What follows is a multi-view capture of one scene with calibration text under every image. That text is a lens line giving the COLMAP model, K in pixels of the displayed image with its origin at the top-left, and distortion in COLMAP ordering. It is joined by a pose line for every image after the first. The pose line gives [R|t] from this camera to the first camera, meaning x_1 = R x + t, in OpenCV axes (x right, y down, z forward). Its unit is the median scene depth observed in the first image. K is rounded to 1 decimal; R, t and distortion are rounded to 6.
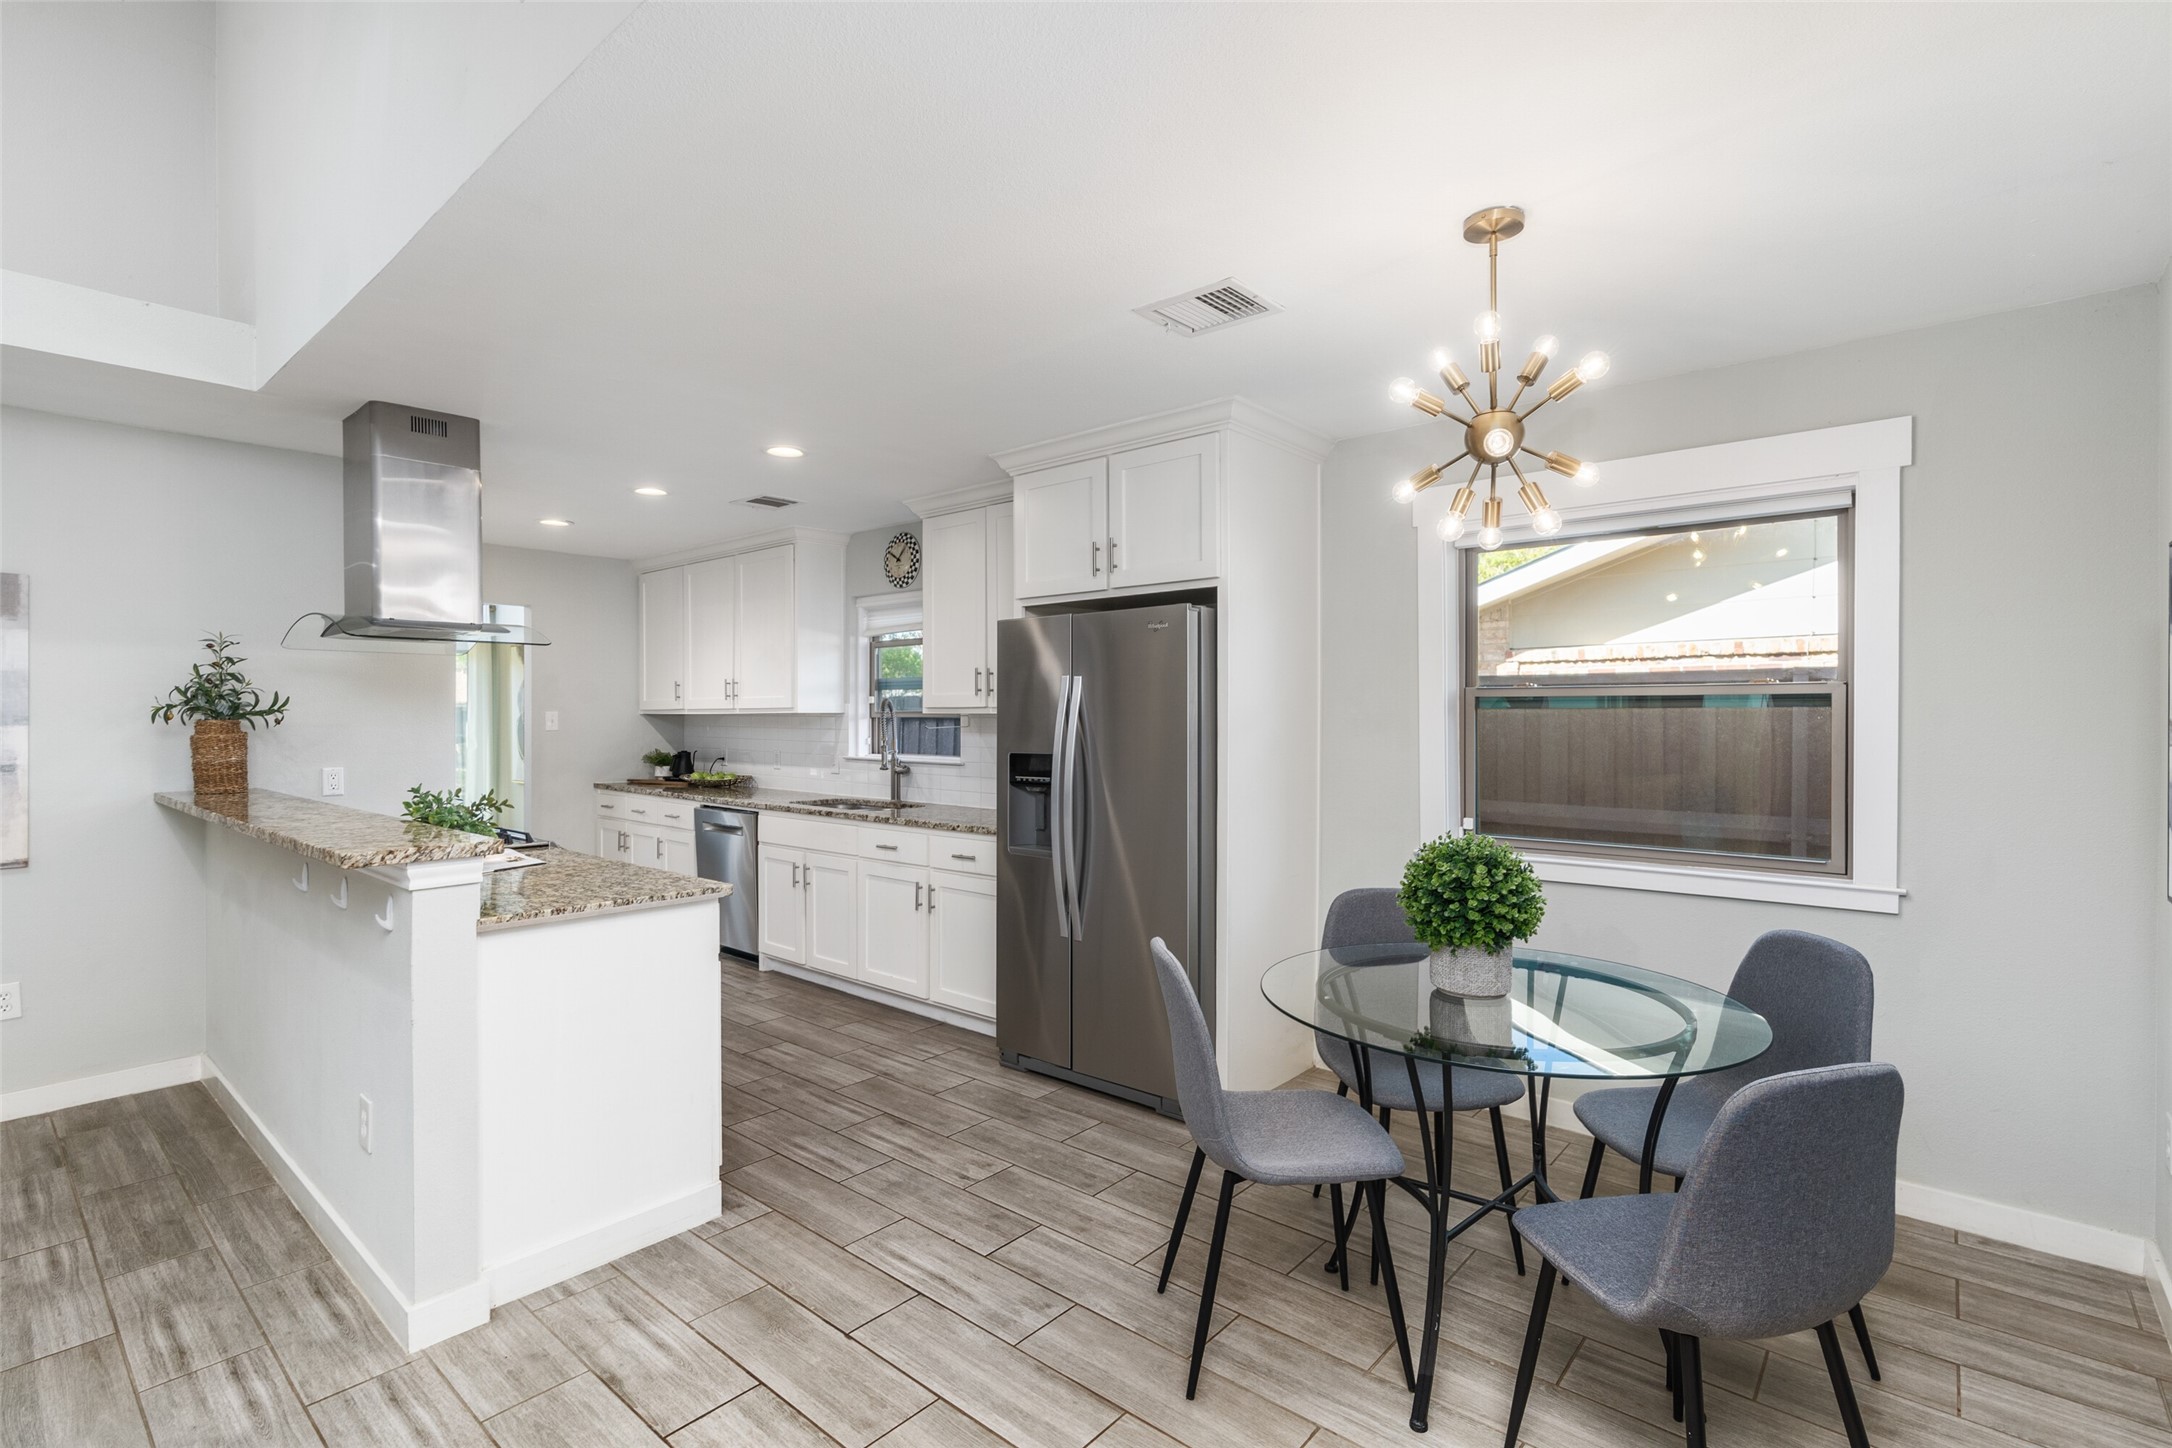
lens RADIAL K [[998.8, 0, 1124.6], [0, 998.8, 719.3], [0, 0, 1]] dist [-0.003993, 0.002014]
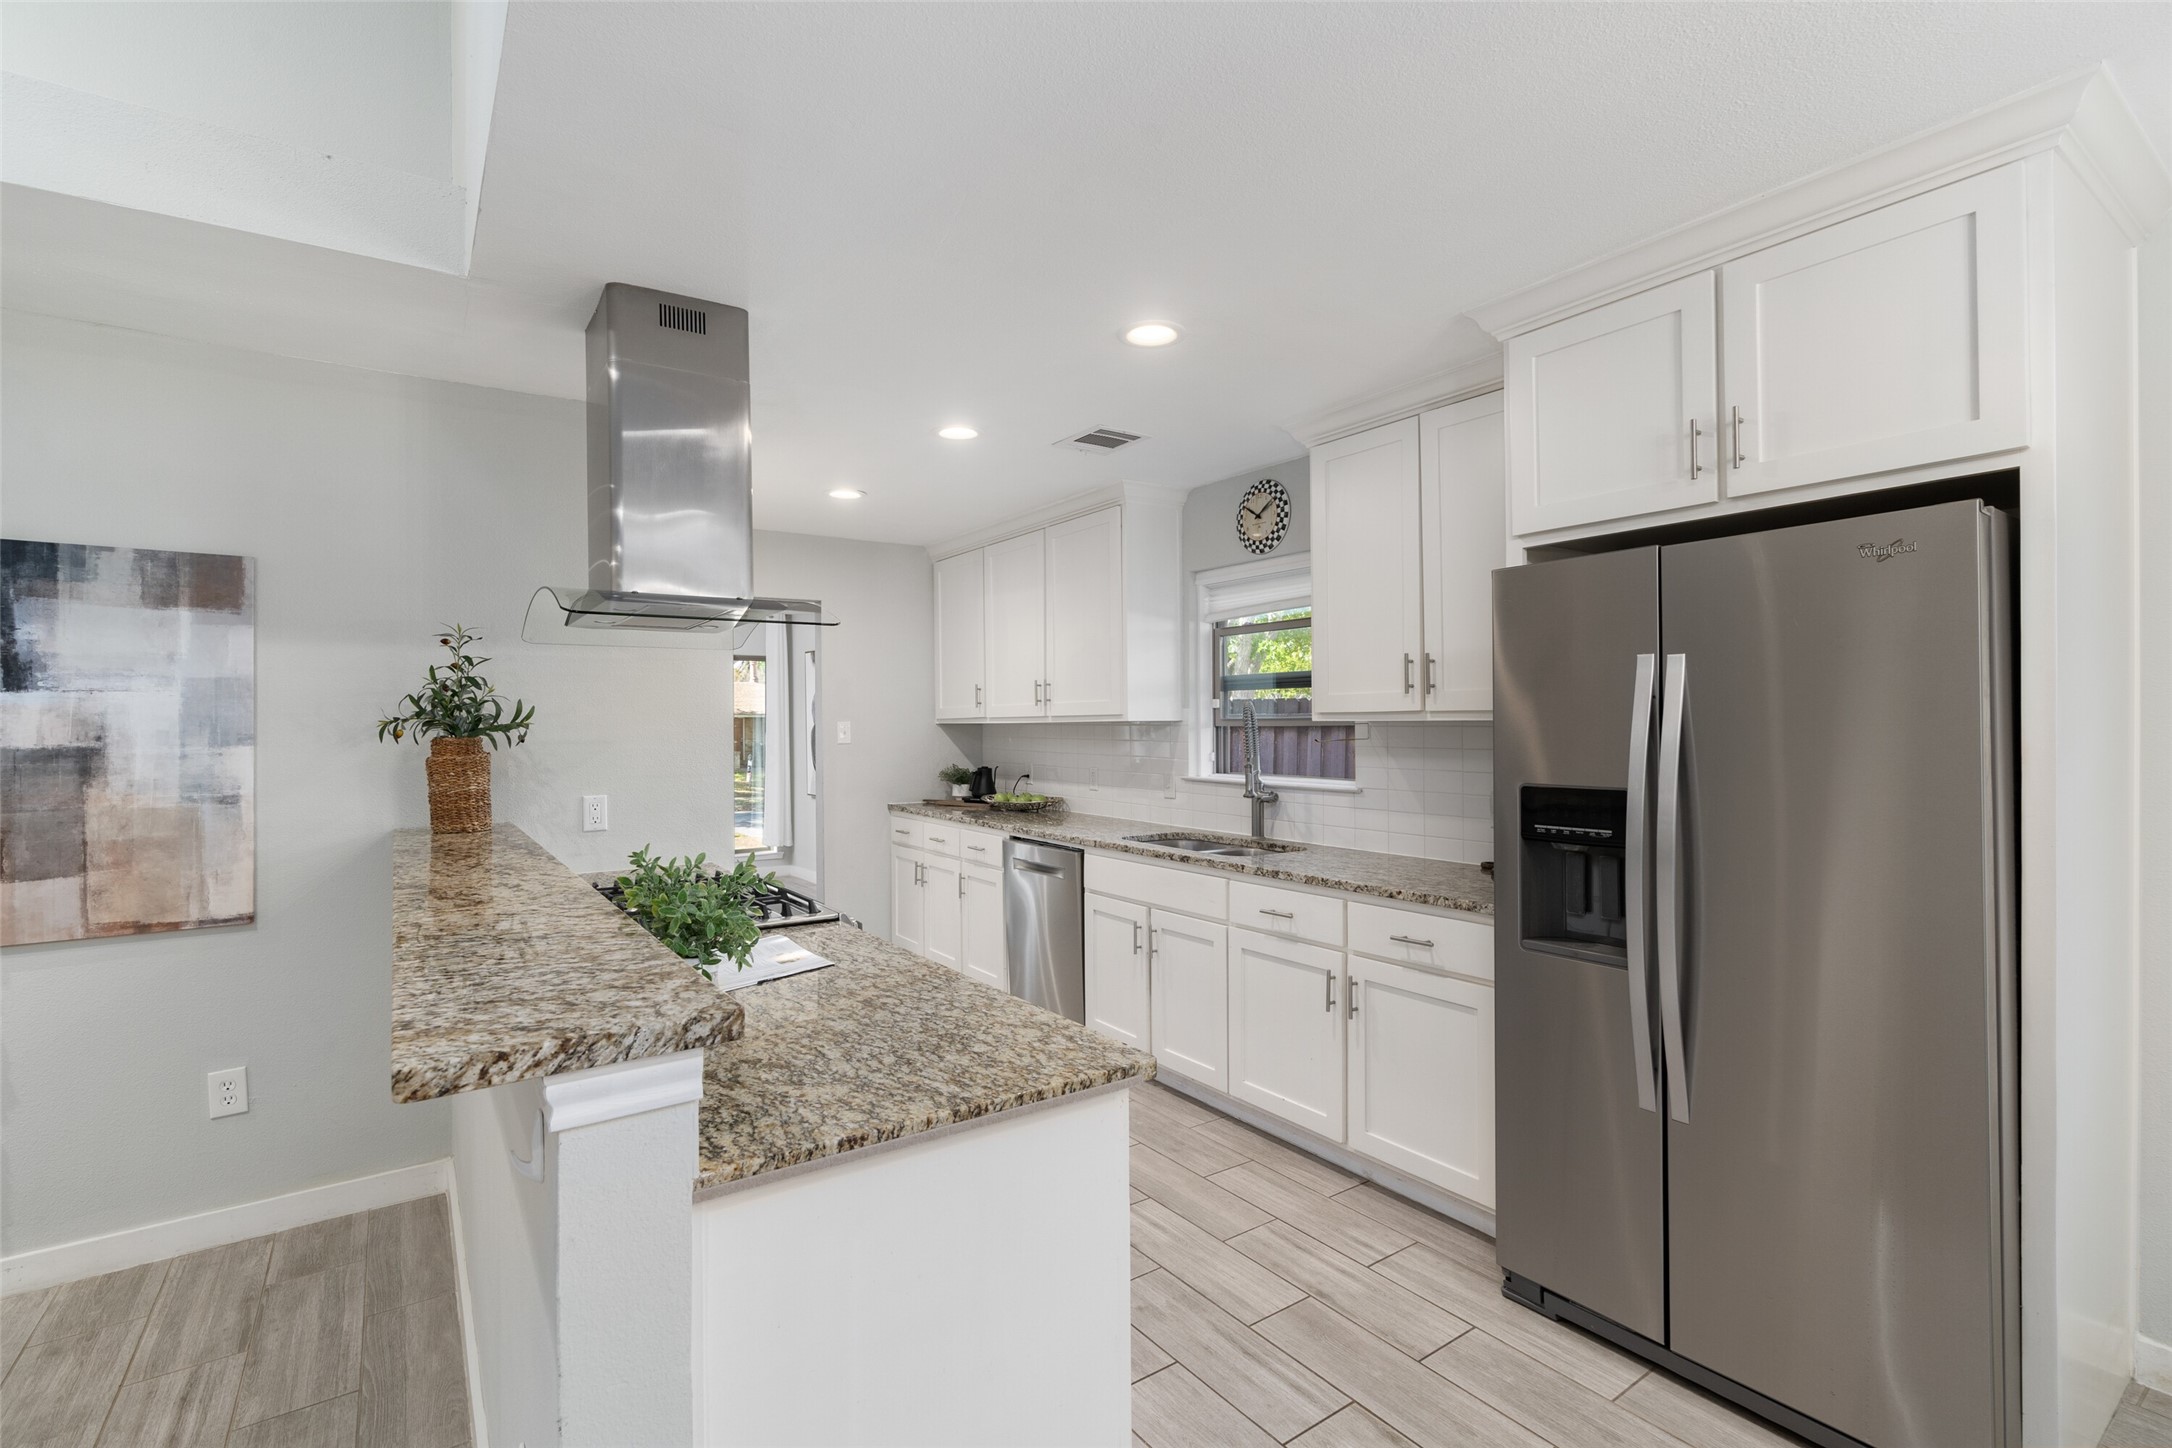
lens RADIAL K [[998.8, 0, 1115.6], [0, 998.8, 720.1], [0, 0, 1]] dist [-0.003993, 0.002014]
pose [[0.967000, -0.007943, -0.254653, -0.205671], [0.006807, 0.999963, -0.005344, -0.004905], [0.254686, 0.003434, 0.967018, 0.363758]]
